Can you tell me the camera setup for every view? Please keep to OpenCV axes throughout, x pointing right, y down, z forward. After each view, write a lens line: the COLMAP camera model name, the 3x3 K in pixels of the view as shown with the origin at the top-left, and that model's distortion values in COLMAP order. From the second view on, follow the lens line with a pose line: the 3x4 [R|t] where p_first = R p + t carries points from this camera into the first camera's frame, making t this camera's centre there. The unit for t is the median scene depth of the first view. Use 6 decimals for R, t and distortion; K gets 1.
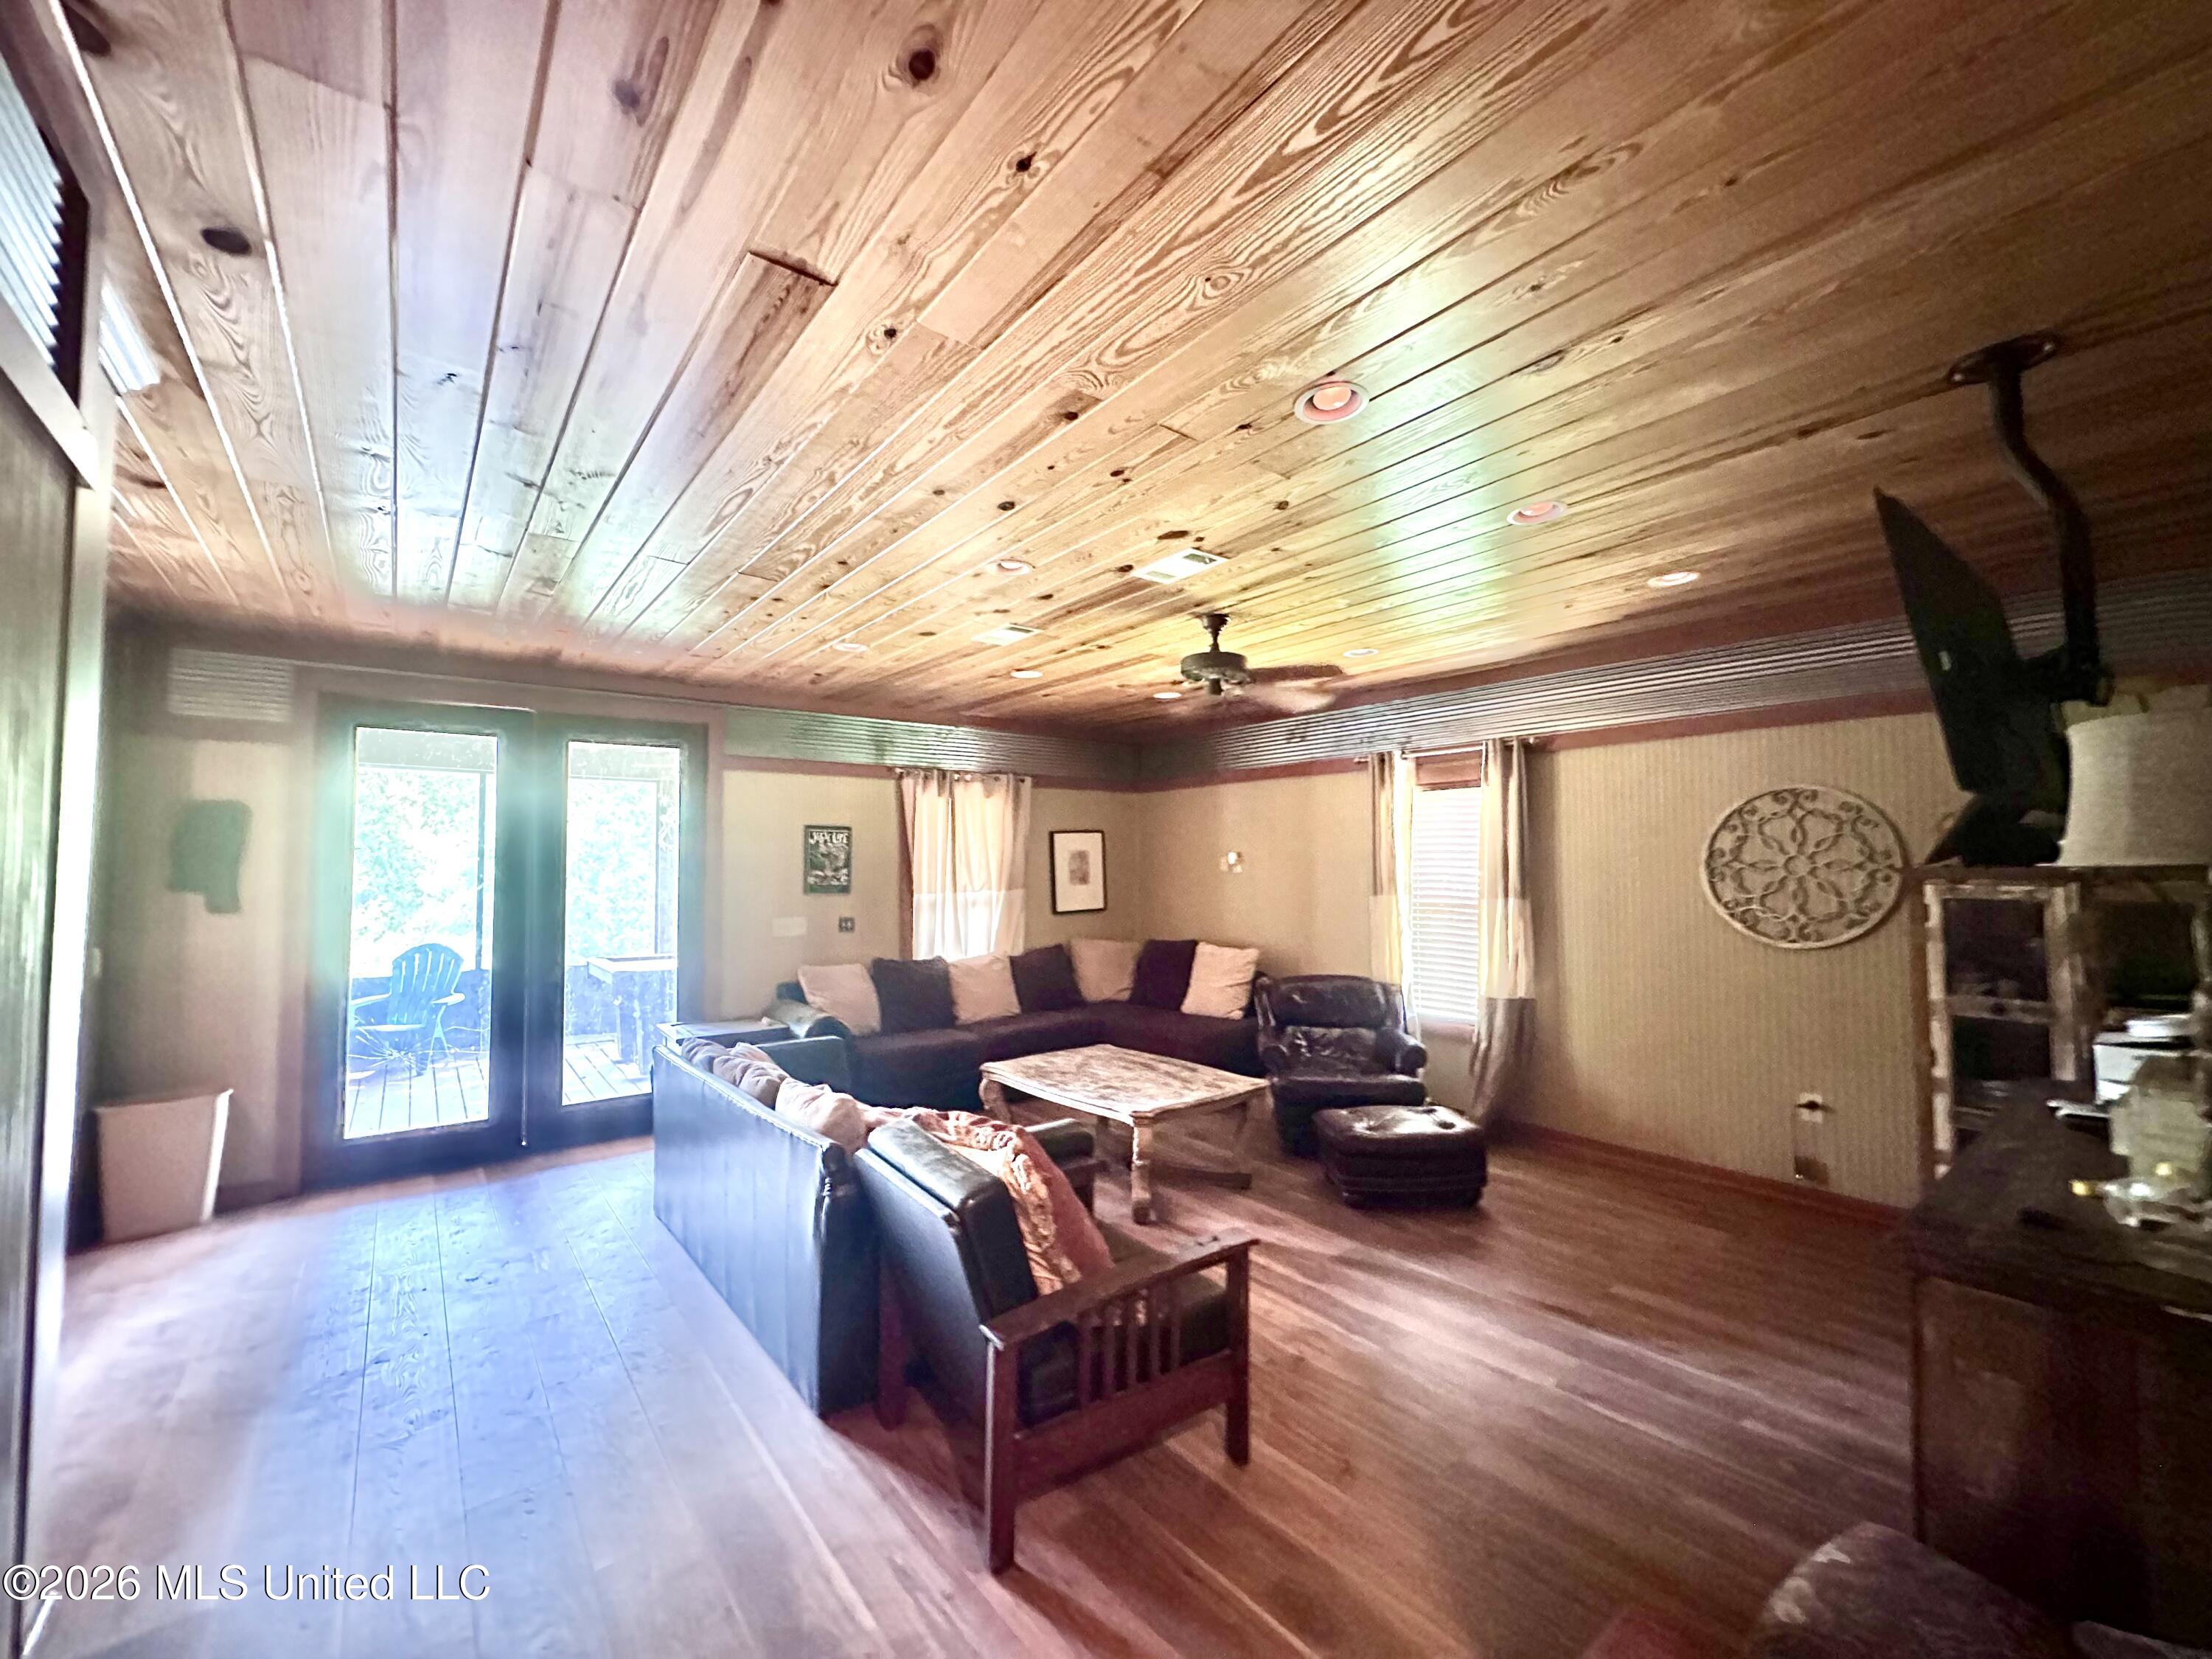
lens RADIAL K [[884.8, 0, 1102.7], [0, 884.8, 828.1], [0, 0, 1]] dist [0.001984, 0.000008]
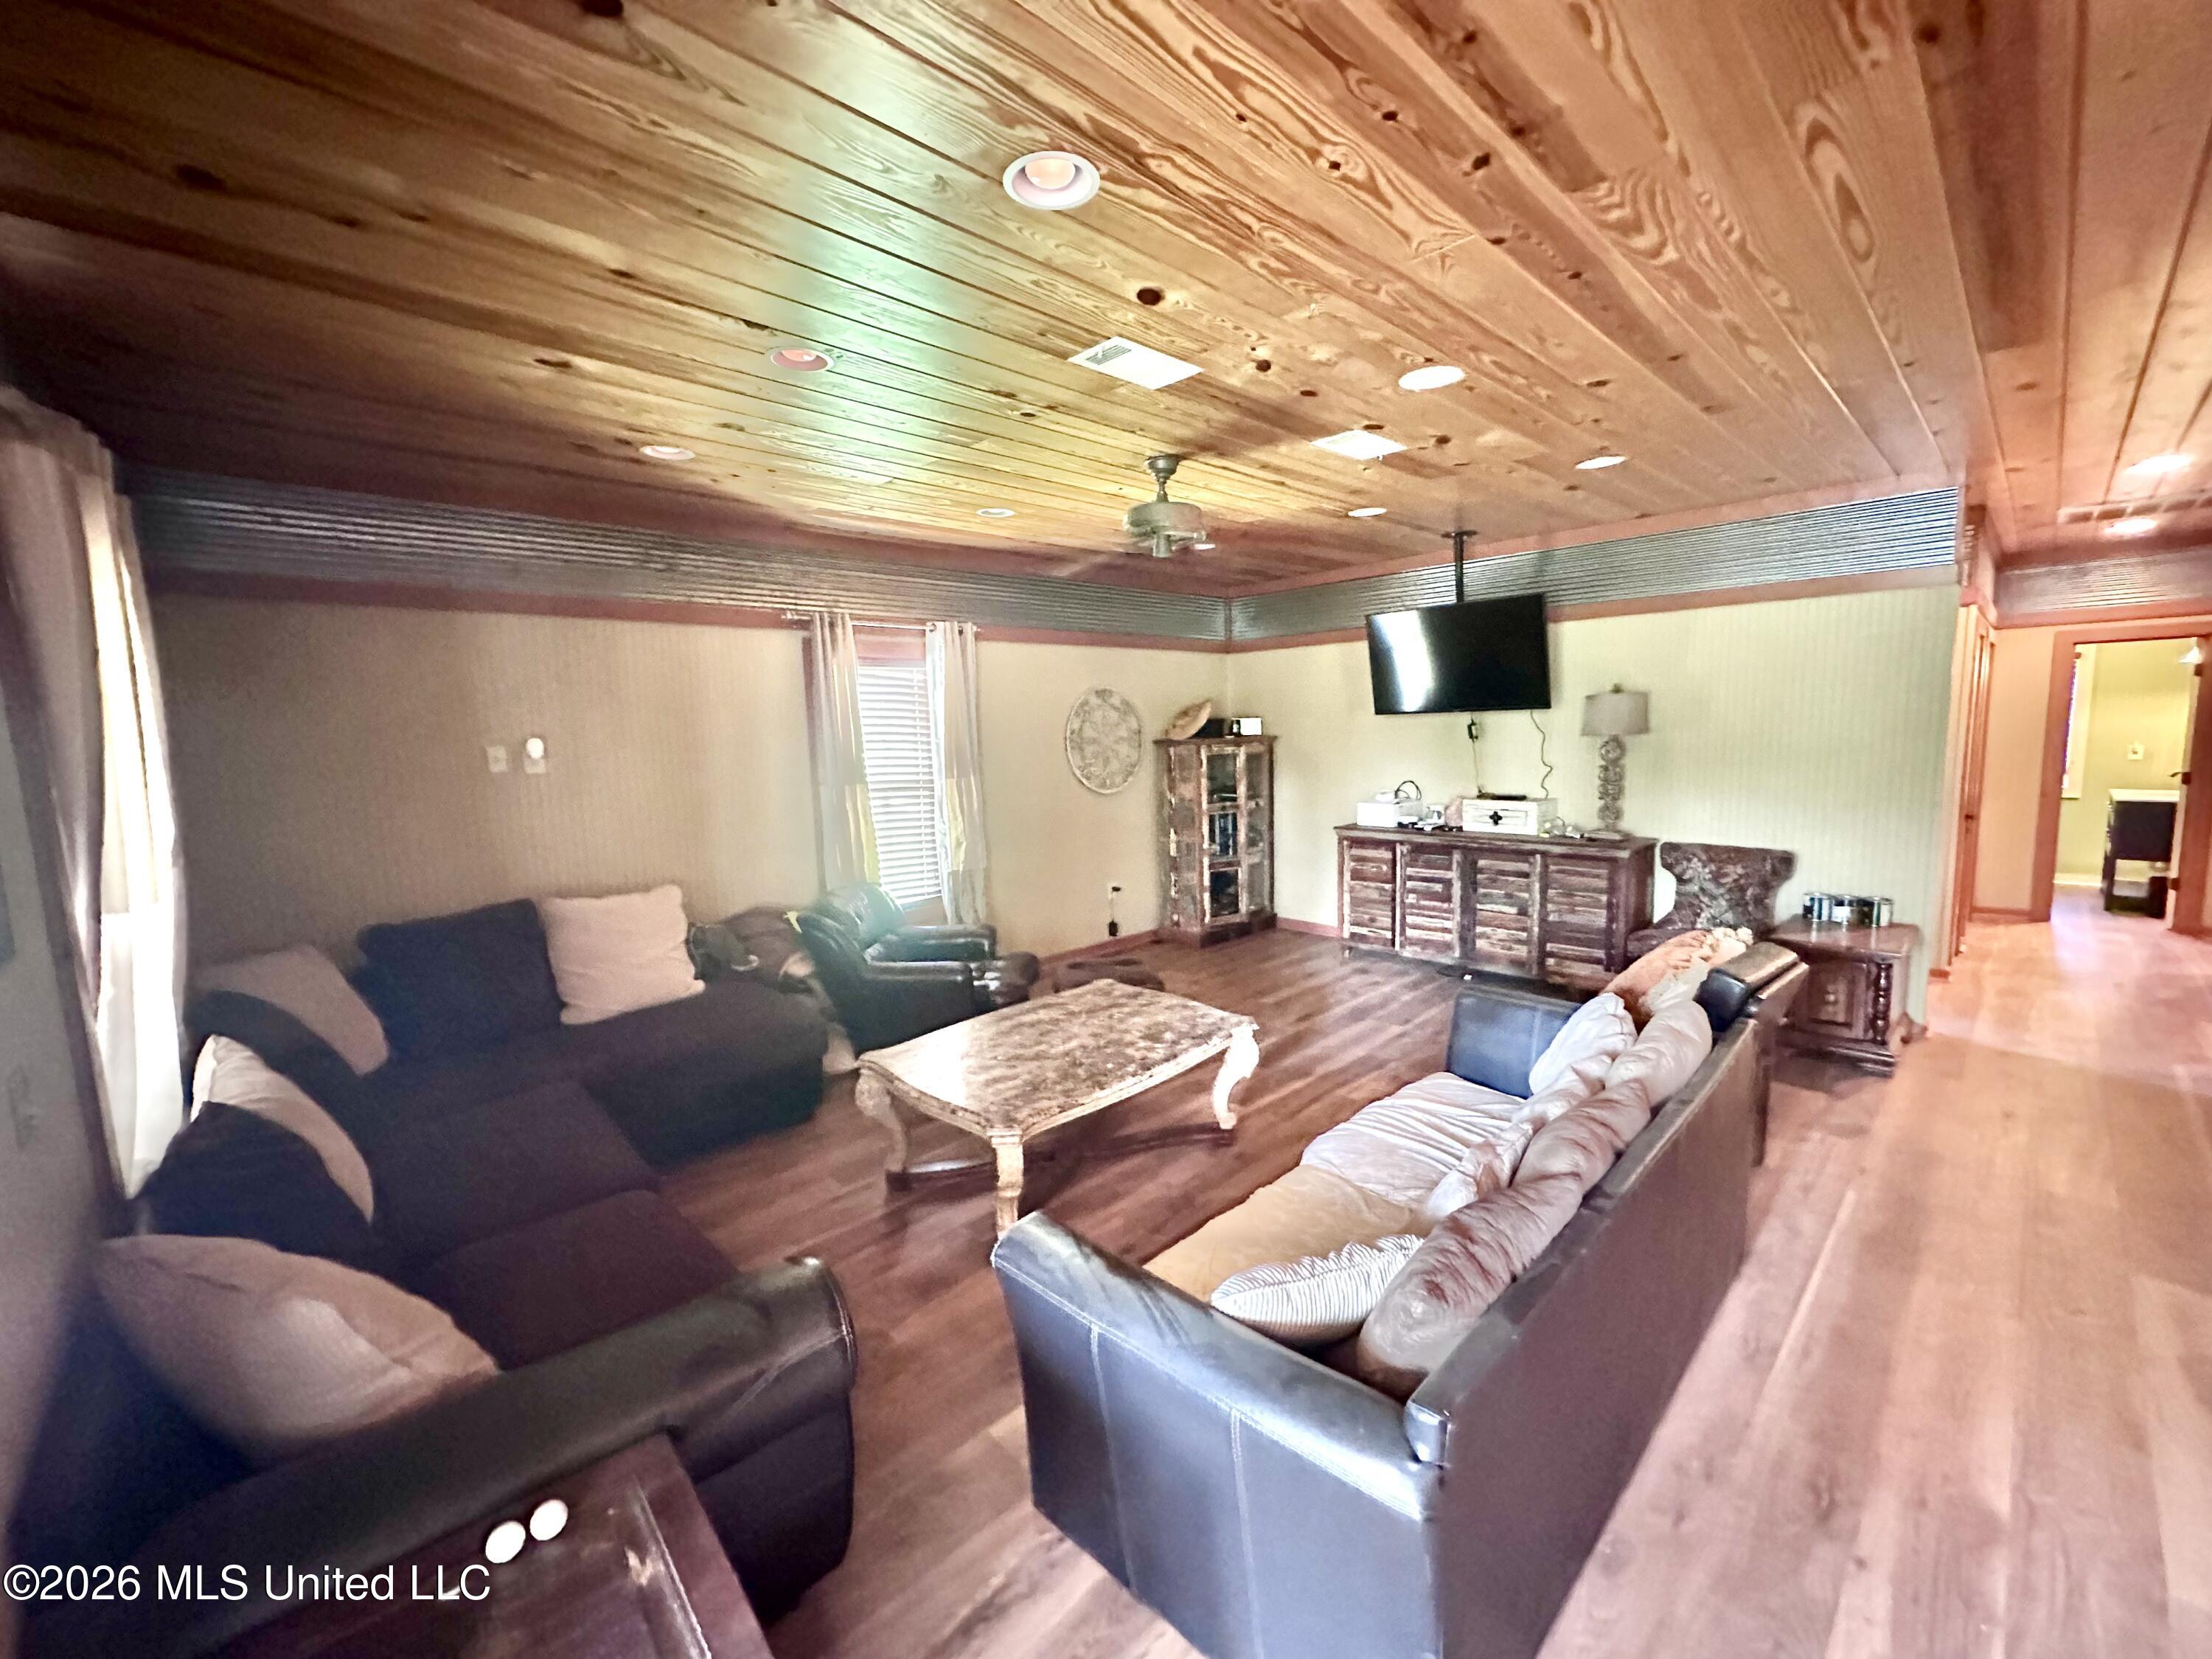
lens RADIAL K [[884.8, 0, 1109.6], [0, 884.8, 830.3], [0, 0, 1]] dist [0.001984, 0.000008]
pose [[-0.087563, -0.117401, 0.989217, -0.919996], [-0.022601, 0.993009, 0.115851, 0.023812], [-0.995903, -0.012213, -0.089604, 1.365695]]
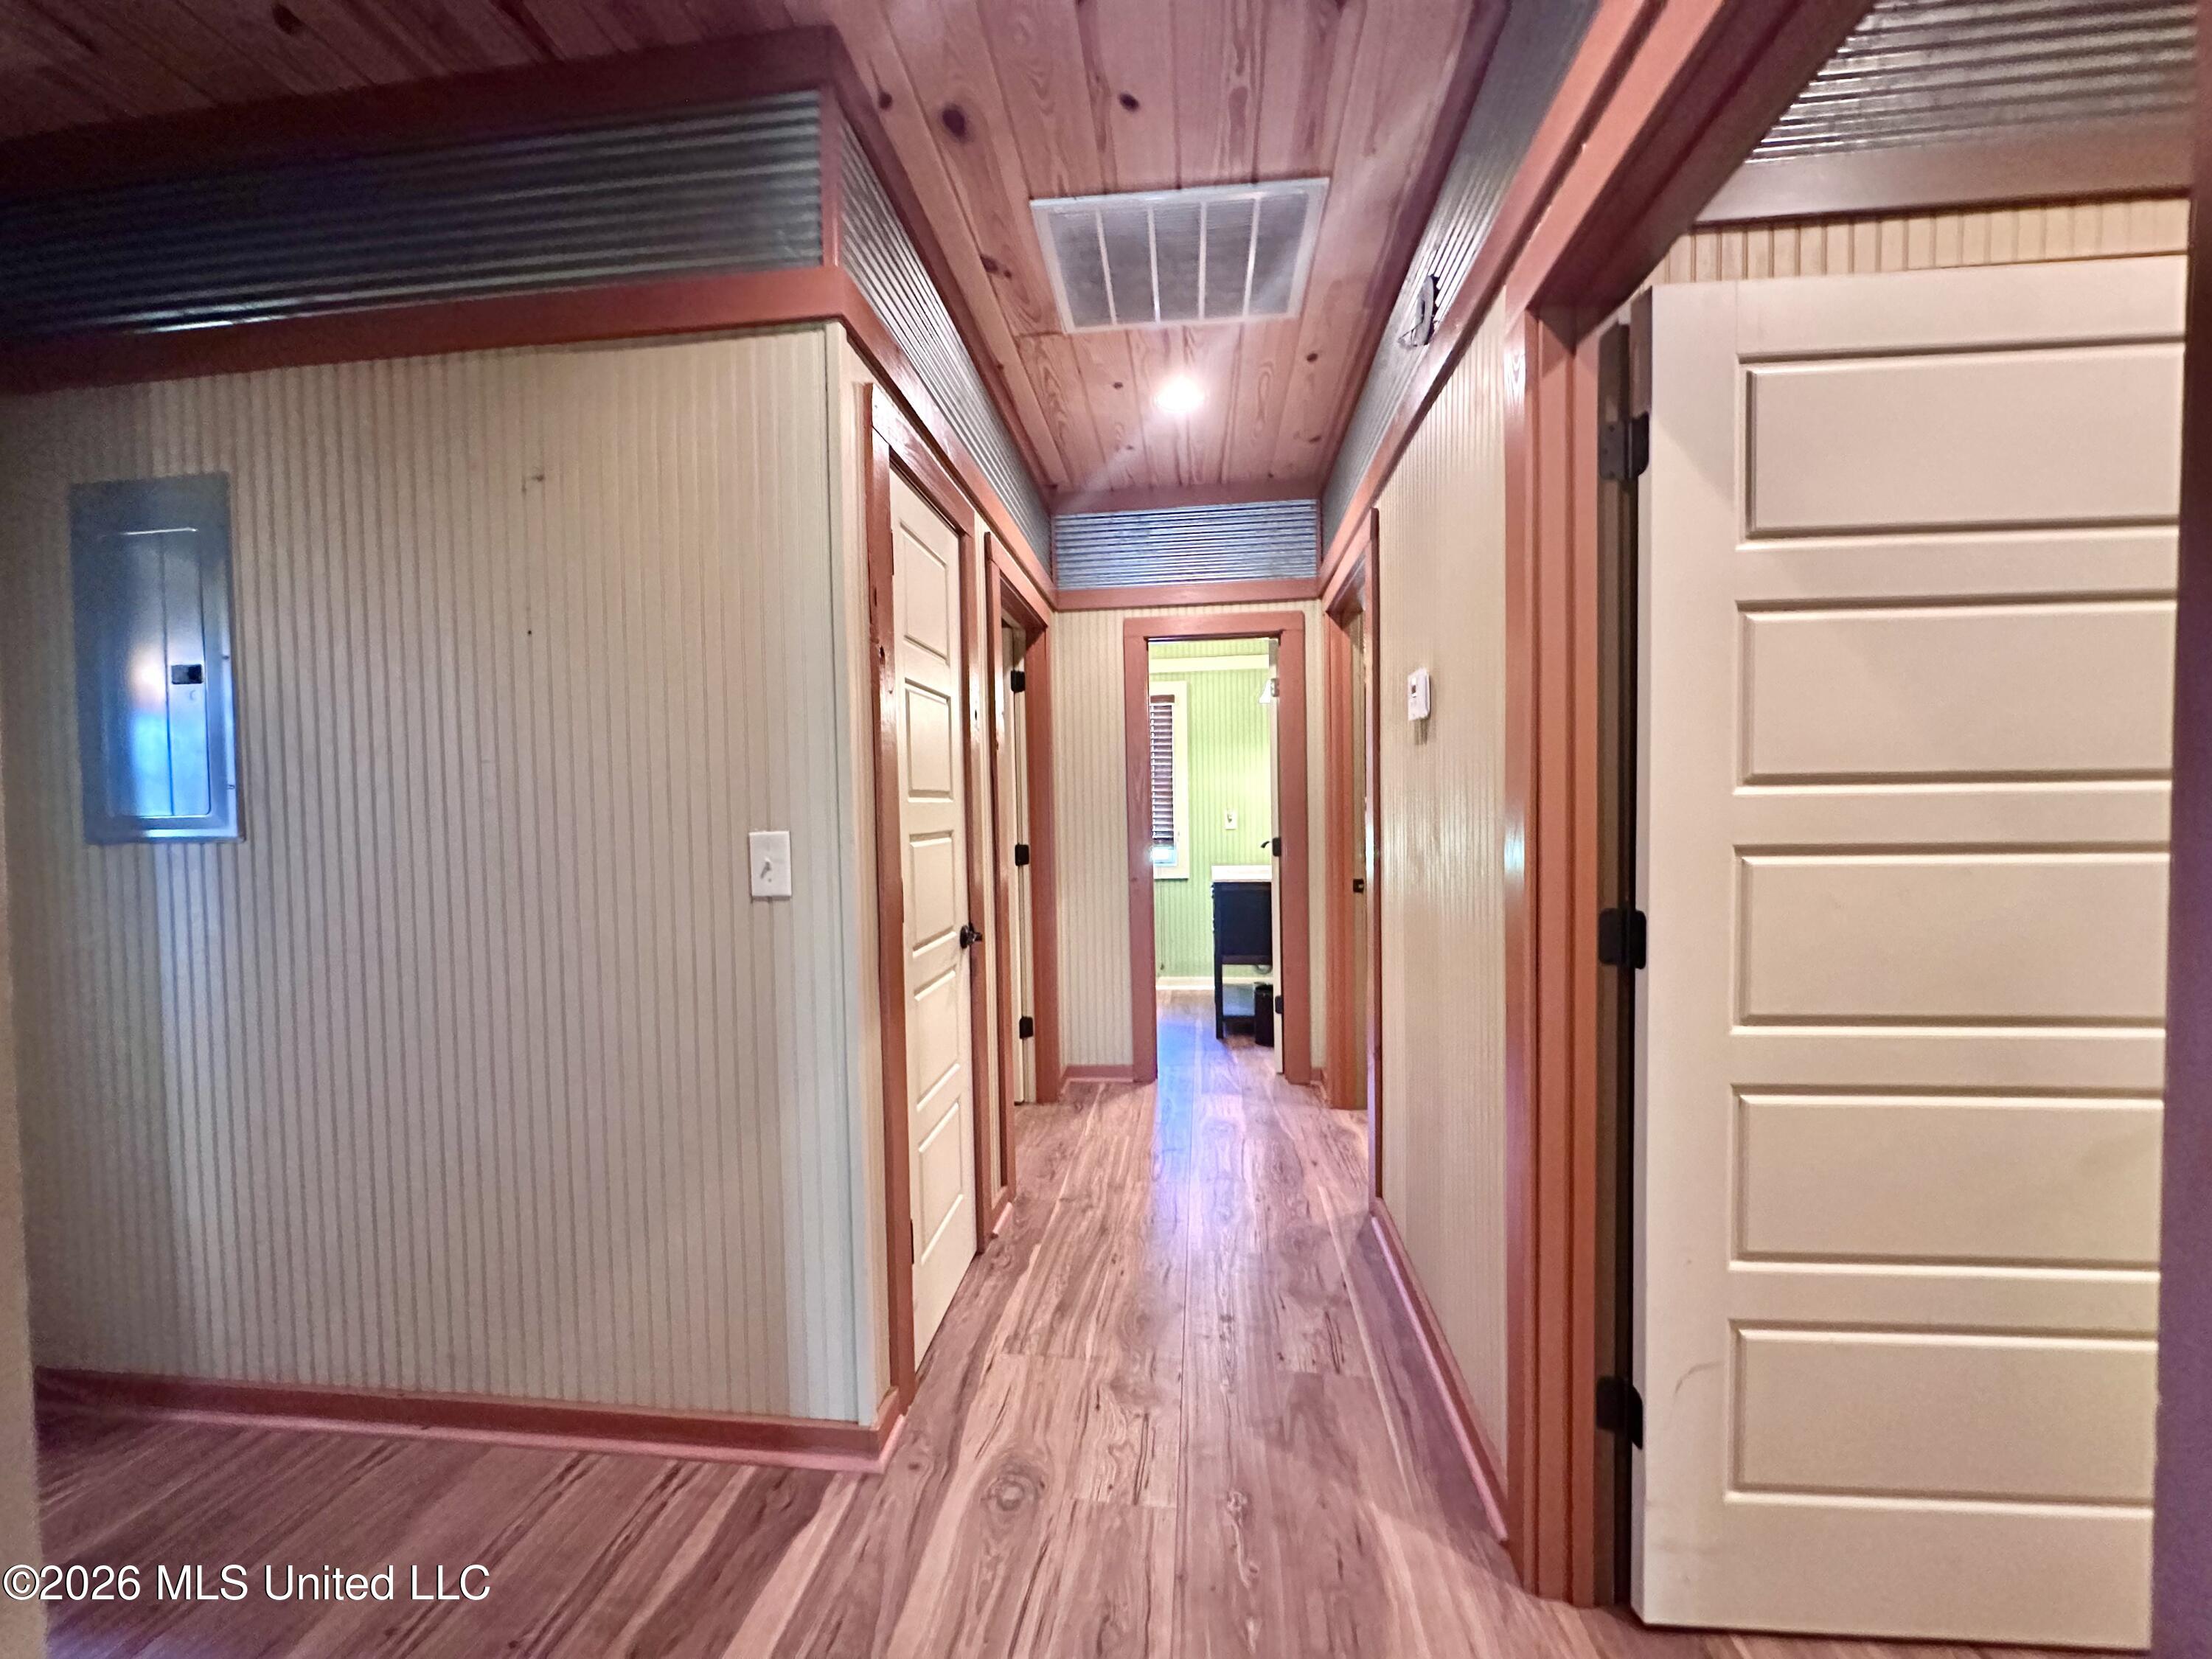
lens RADIAL K [[884.8, 0, 1104.6], [0, 884.8, 834.2], [0, 0, 1]] dist [0.001984, 0.000008]
pose [[-0.708034, -0.008649, 0.706125, -0.482197], [-0.016970, 0.999845, -0.004769, 0.046600], [-0.705975, -0.015360, -0.708071, 0.737305]]
